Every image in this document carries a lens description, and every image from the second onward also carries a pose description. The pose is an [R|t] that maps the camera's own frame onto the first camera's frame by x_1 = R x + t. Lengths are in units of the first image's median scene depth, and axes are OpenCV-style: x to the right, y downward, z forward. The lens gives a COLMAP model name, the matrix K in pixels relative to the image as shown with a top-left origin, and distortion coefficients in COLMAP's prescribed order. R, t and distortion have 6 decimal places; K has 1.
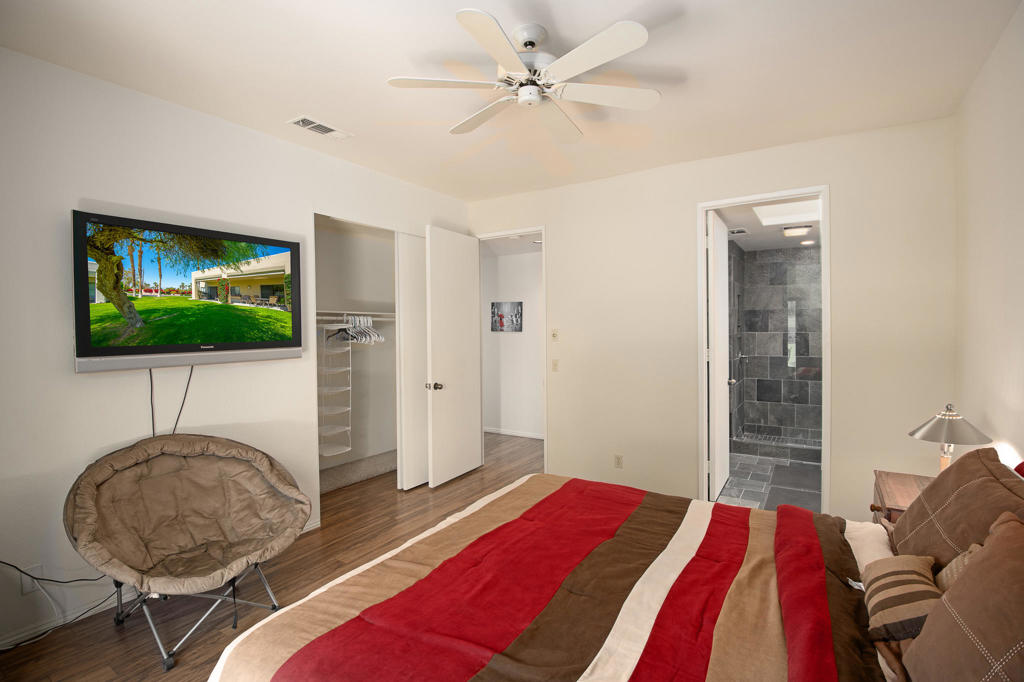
lens RADIAL K [[491.2, 0, 514.3], [0, 491.2, 335.8], [0, 0, 1]] dist [-0.002238, -0.000137]
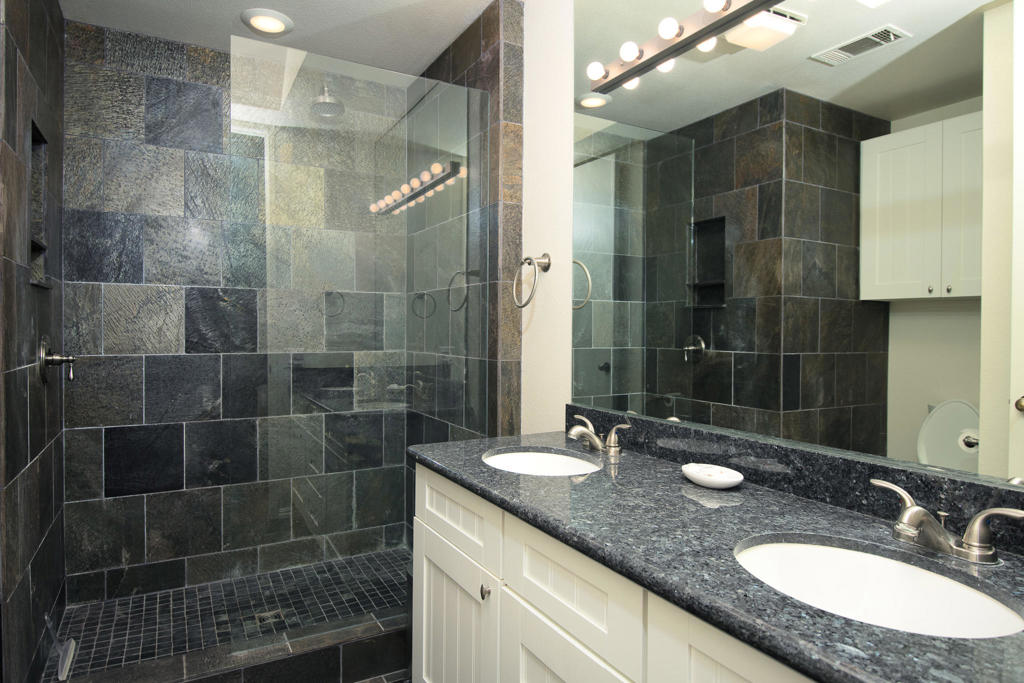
lens RADIAL K [[594.4, 0, 513.3], [0, 594.4, 337.7], [0, 0, 1]] dist [-0.016683, -0.000724]
pose [[0.469674, 0.002284, 0.882837, 0.283849], [0.006968, 0.999956, -0.006294, 0.034044], [-0.882813, 0.009108, 0.469637, 0.593465]]
